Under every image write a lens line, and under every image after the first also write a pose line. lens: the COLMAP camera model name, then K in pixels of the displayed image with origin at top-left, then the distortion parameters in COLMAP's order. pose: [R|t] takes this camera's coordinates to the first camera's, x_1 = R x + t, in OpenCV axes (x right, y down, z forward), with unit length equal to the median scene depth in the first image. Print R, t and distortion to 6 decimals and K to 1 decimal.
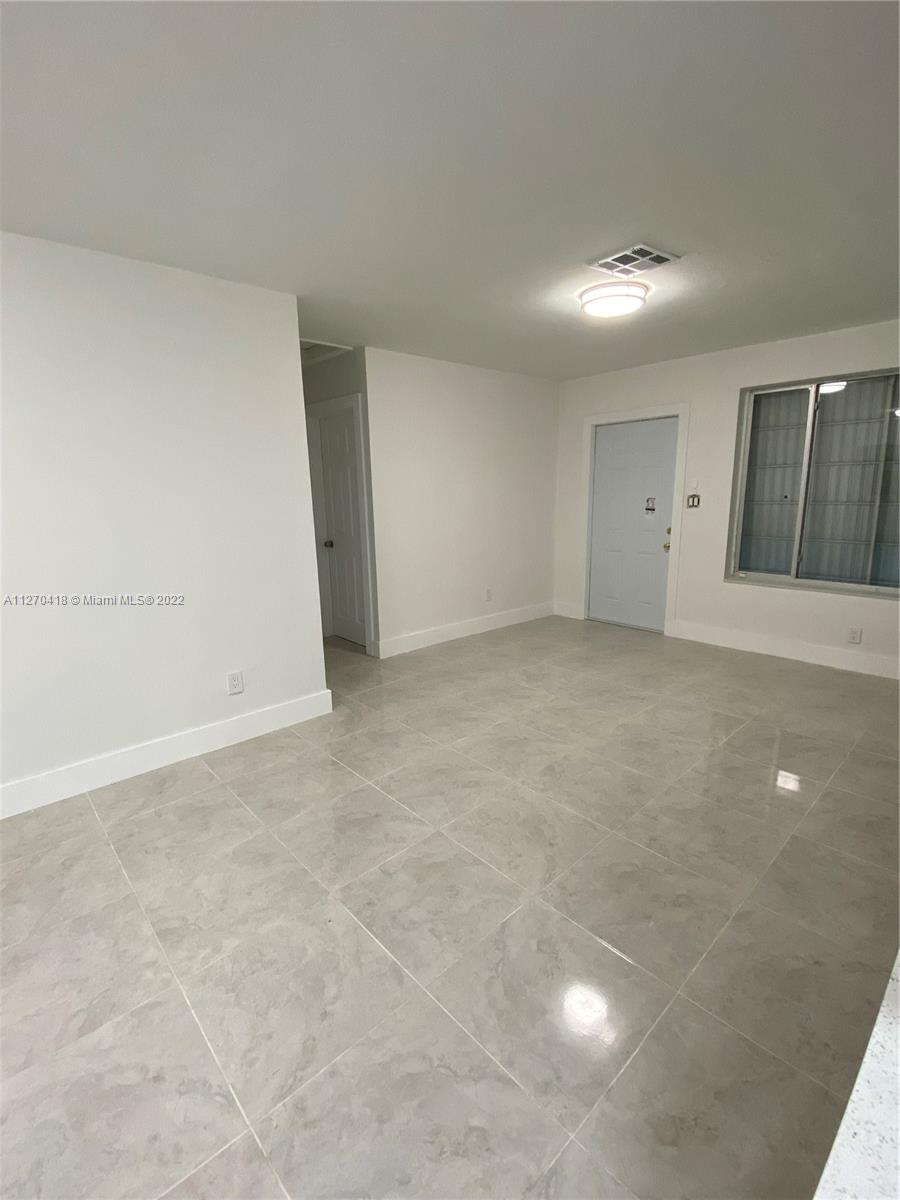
lens RADIAL K [[541.8, 0, 442.6], [0, 541.8, 599.4], [0, 0, 1]] dist [0.002101, -0.002433]
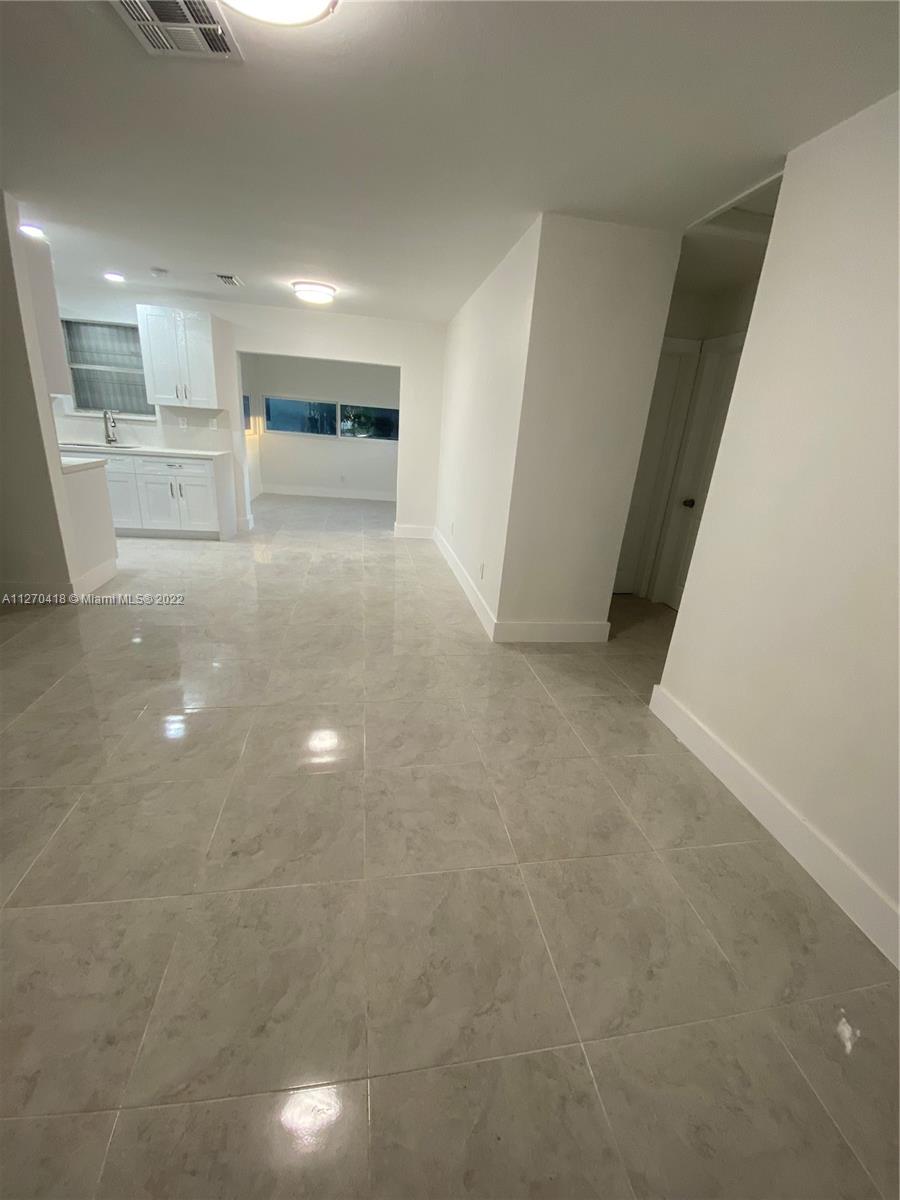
lens RADIAL K [[492.7, 0, 439.2], [0, 492.7, 592.4], [0, 0, 1]] dist [0.016905, -0.000272]
pose [[-0.551879, 0.251733, -0.795022, 0.486647], [-0.237277, 0.866544, 0.439091, -0.225528], [0.799455, 0.430966, -0.418497, 1.057693]]
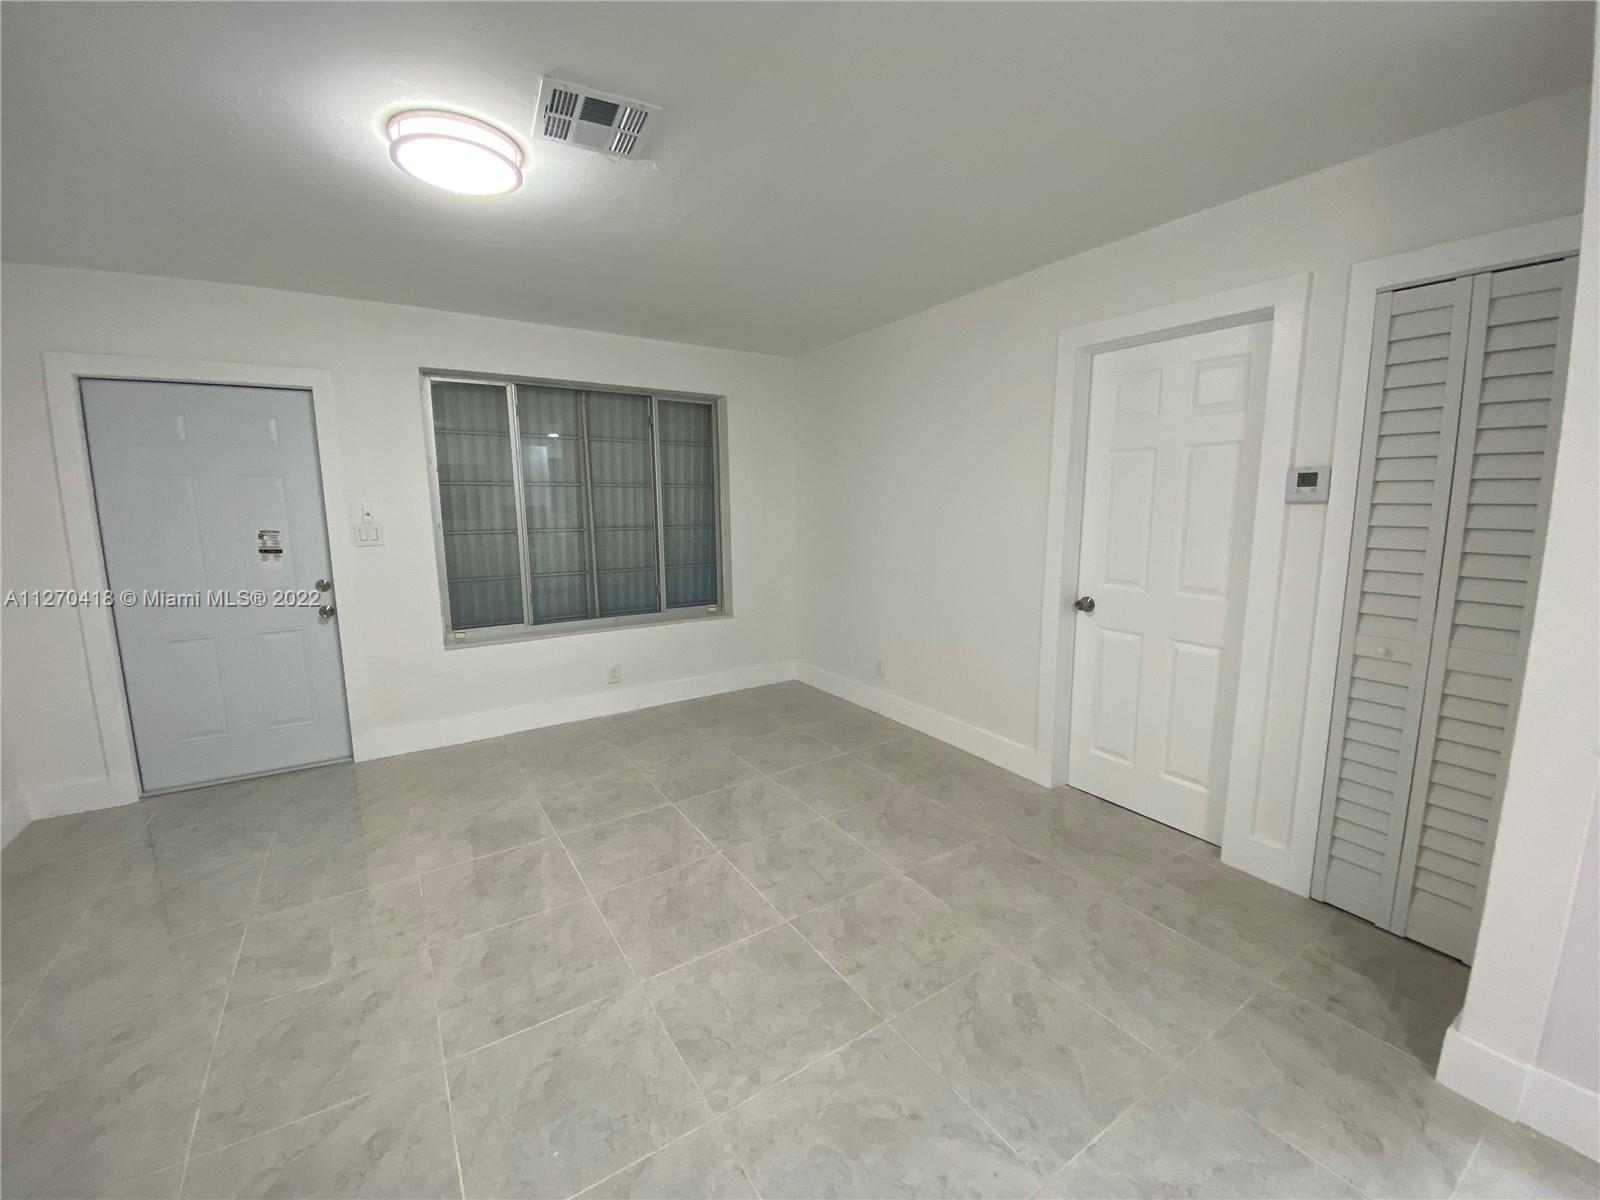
lens RADIAL K [[647.9, 0, 807.3], [0, 647.9, 601.8], [0, 0, 1]] dist [0.000025, -0.000233]
pose [[0.147504, -0.134394, 0.979888, -0.219964], [0.199997, 0.974312, 0.103523, -0.094249], [-0.968630, 0.180705, 0.170594, 0.463738]]
